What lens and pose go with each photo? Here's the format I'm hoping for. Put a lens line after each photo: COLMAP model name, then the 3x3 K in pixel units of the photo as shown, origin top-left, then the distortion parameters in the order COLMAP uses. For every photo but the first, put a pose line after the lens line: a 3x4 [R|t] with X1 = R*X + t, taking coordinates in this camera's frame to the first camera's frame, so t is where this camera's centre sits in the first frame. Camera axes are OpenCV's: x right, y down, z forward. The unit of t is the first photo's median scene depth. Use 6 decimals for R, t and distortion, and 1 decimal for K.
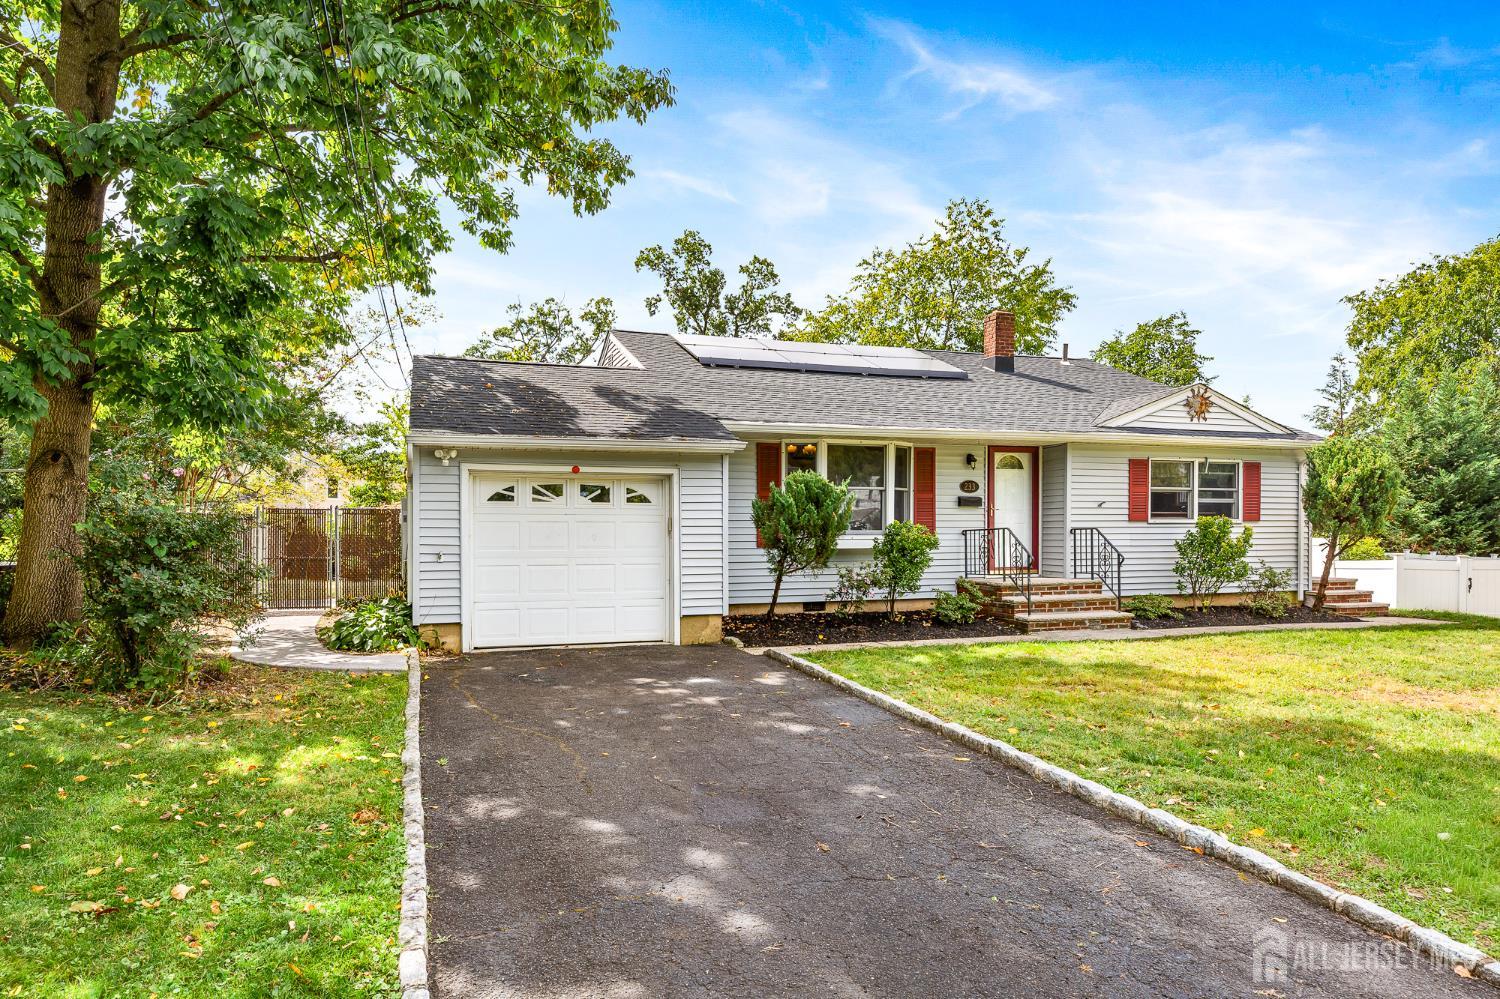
lens RADIAL K [[956.9, 0, 744.1], [0, 956.9, 549.9], [0, 0, 1]] dist [0.007870, 0.001480]
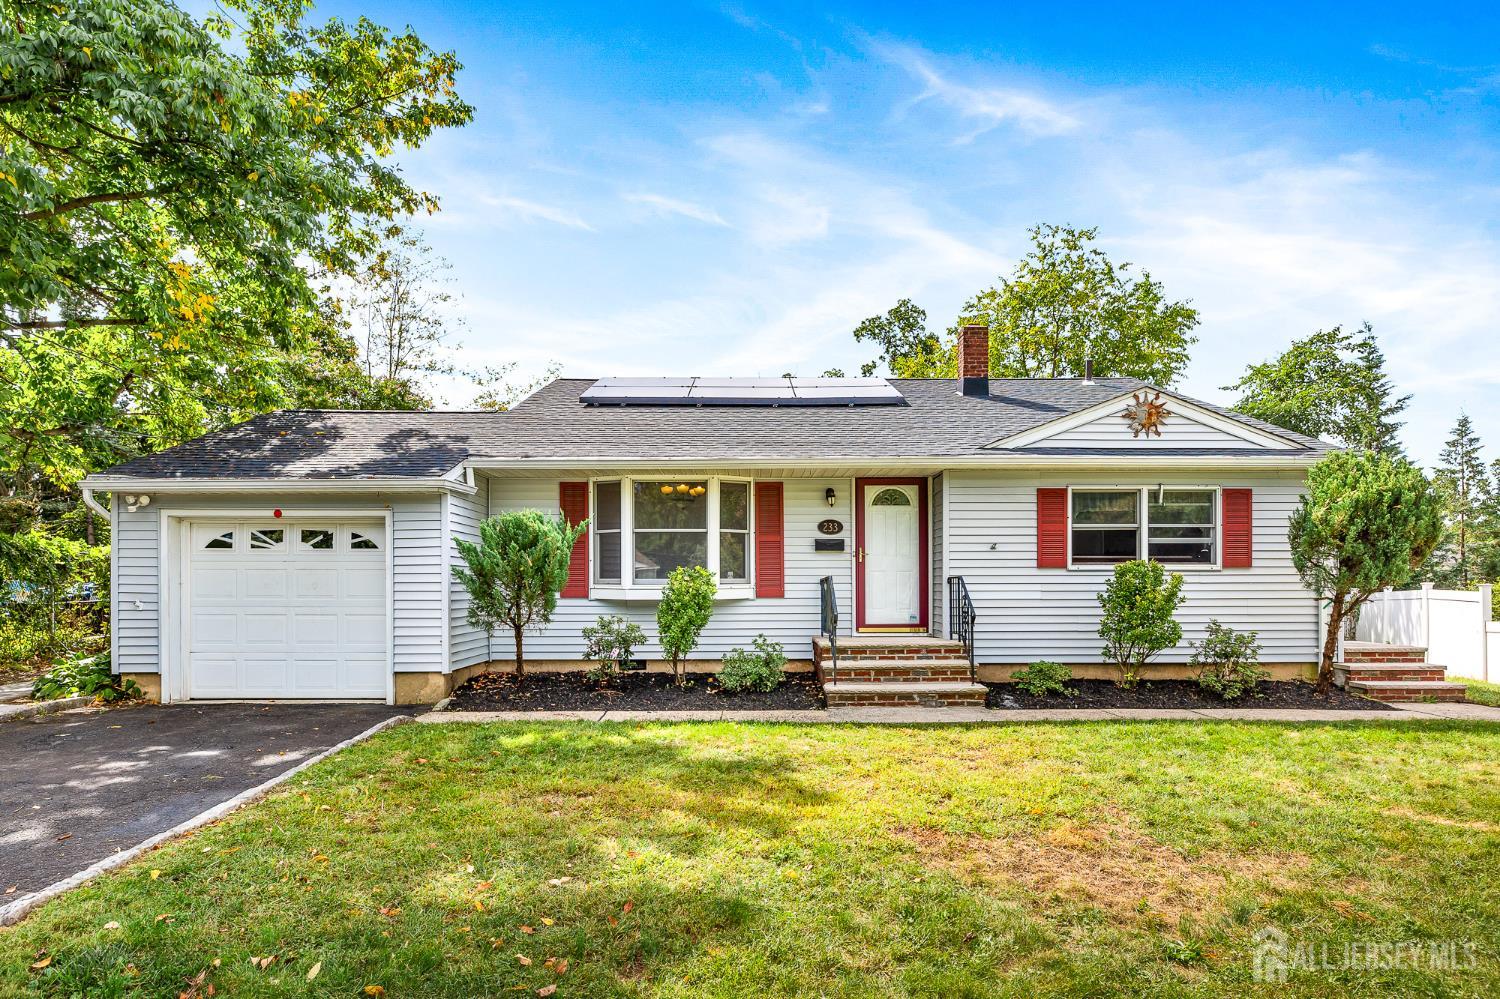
lens RADIAL K [[869.8, 0, 749.0], [0, 869.8, 584.7], [0, 0, 1]] dist [-0.002836, -0.000208]
pose [[0.949535, 0.001788, -0.313657, 0.406812], [-0.007614, 0.999820, -0.017353, -0.002064], [0.313569, 0.018865, 0.949378, 0.256763]]
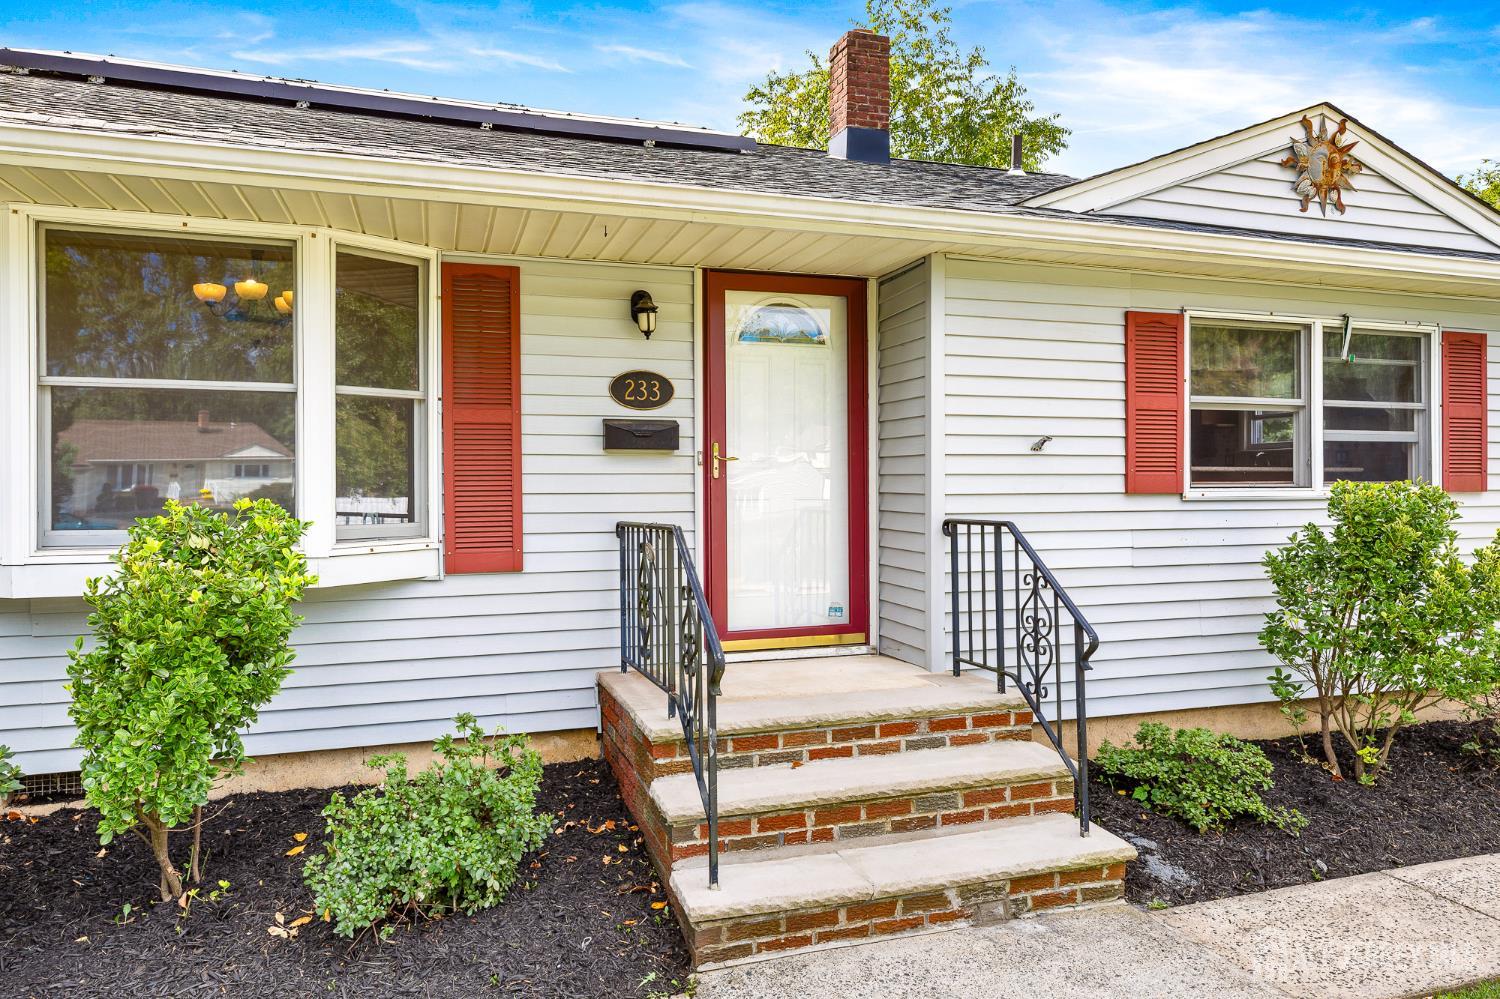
lens RADIAL K [[1000.2, 0, 756.5], [0, 1000.2, 476.6], [0, 0, 1]] dist [0.019436, 0.000877]
pose [[0.999998, 0.001453, 0.001639, 0.274608], [-0.001413, 0.999701, -0.024413, -0.027902], [-0.001674, 0.024411, 0.999701, 0.655671]]
